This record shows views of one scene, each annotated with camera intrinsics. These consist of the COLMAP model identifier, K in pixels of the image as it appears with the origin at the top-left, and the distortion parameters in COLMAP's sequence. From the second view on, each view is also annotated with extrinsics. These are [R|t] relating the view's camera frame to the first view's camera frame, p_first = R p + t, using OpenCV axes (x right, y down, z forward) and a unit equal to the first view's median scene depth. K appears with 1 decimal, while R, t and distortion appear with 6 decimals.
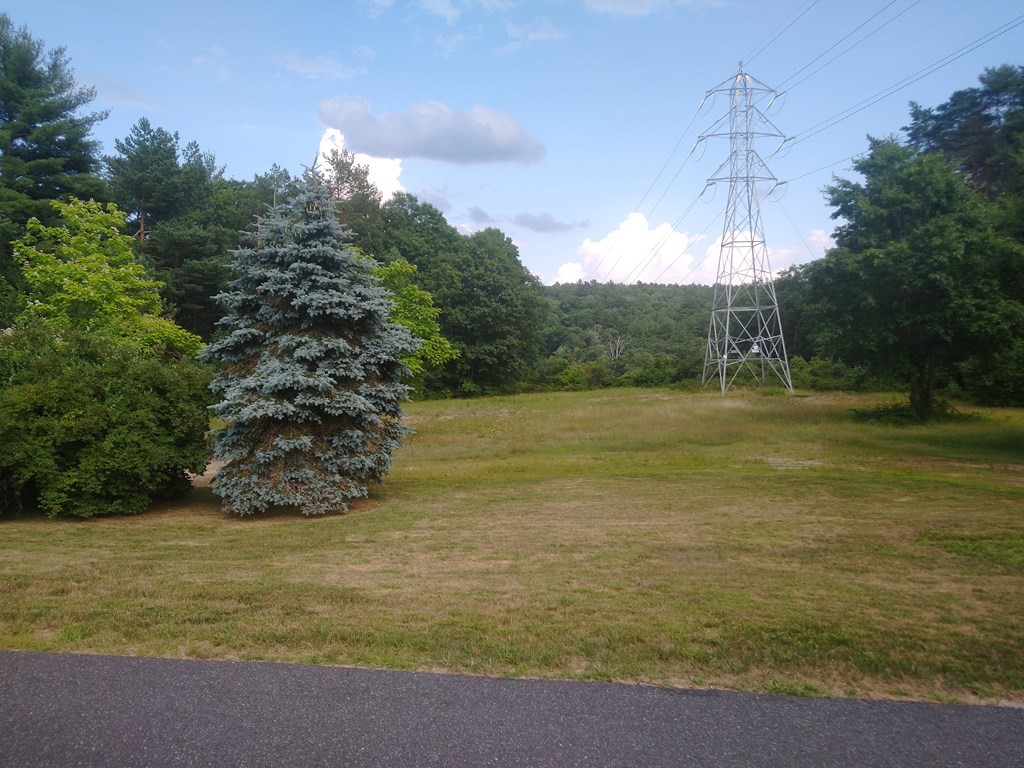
lens RADIAL K [[787.1, 0, 510.9], [0, 787.1, 376.4], [0, 0, 1]] dist [0.028883, -0.024608]
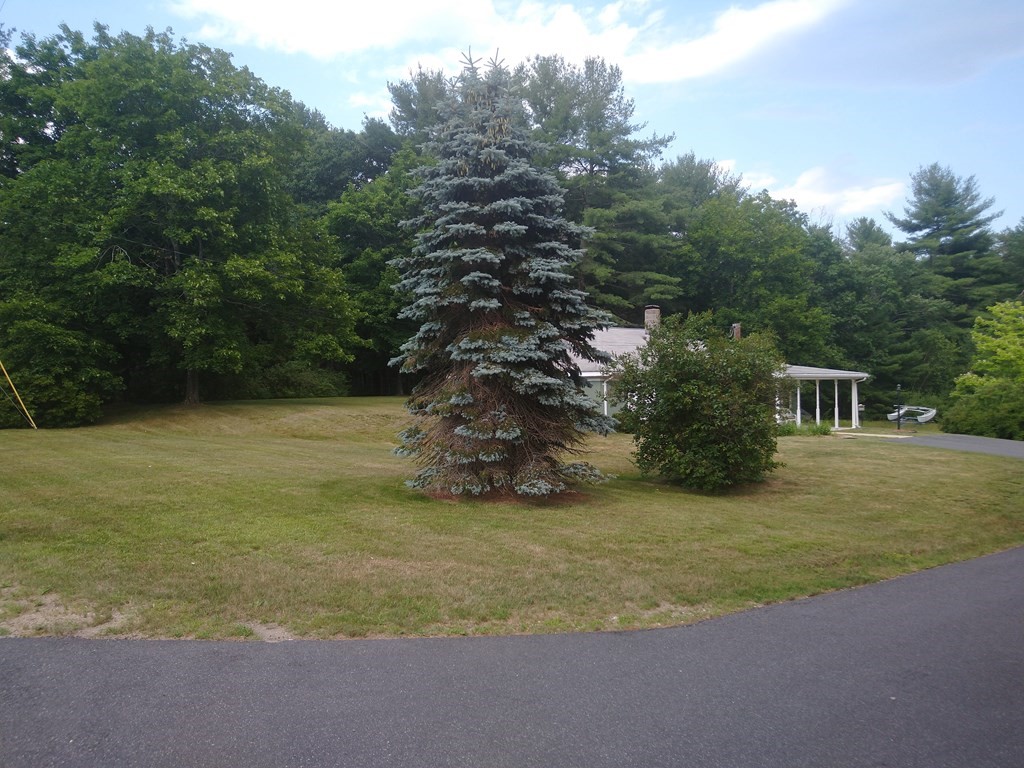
lens RADIAL K [[787.1, 0, 515.9], [0, 787.1, 392.5], [0, 0, 1]] dist [0.028883, -0.024608]
pose [[0.553126, 0.017142, -0.832921, 0.795097], [-0.005240, 0.999840, 0.017097, -0.063065], [0.833081, -0.005093, 0.553127, -2.026900]]
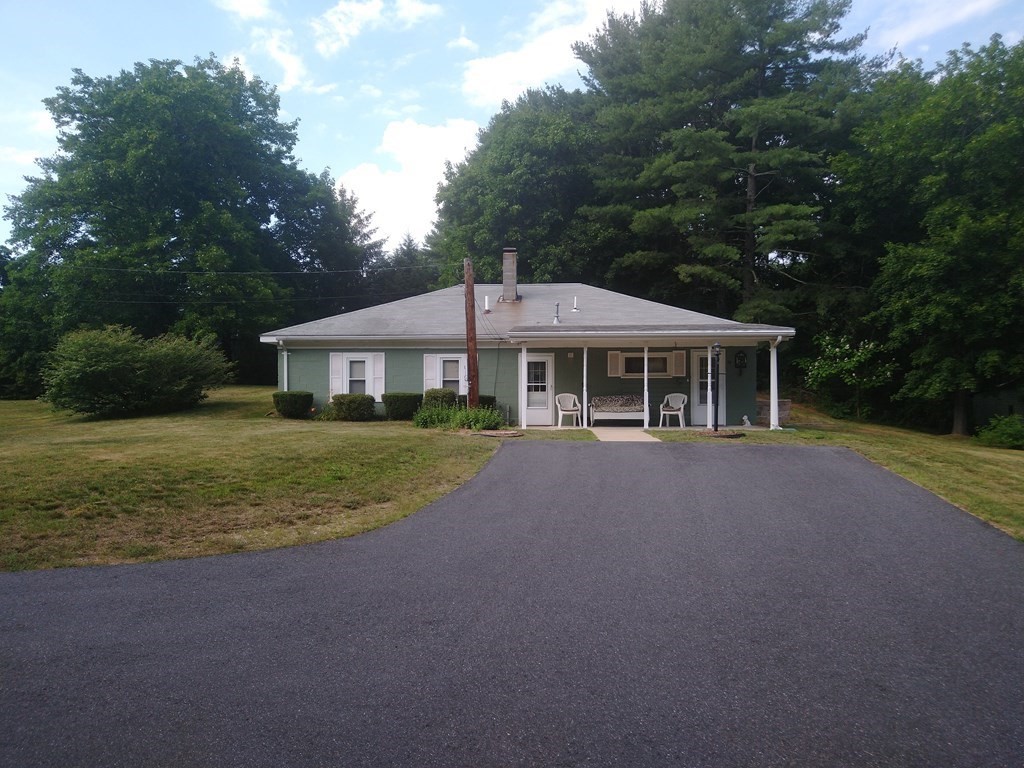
lens RADIAL K [[787.1, 0, 514.9], [0, 787.1, 397.5], [0, 0, 1]] dist [0.028883, -0.024608]
pose [[-0.158665, 0.015766, -0.987207, 0.714053], [-0.004575, 0.999850, 0.016704, 0.010144], [0.987322, 0.007167, -0.158569, 0.034931]]
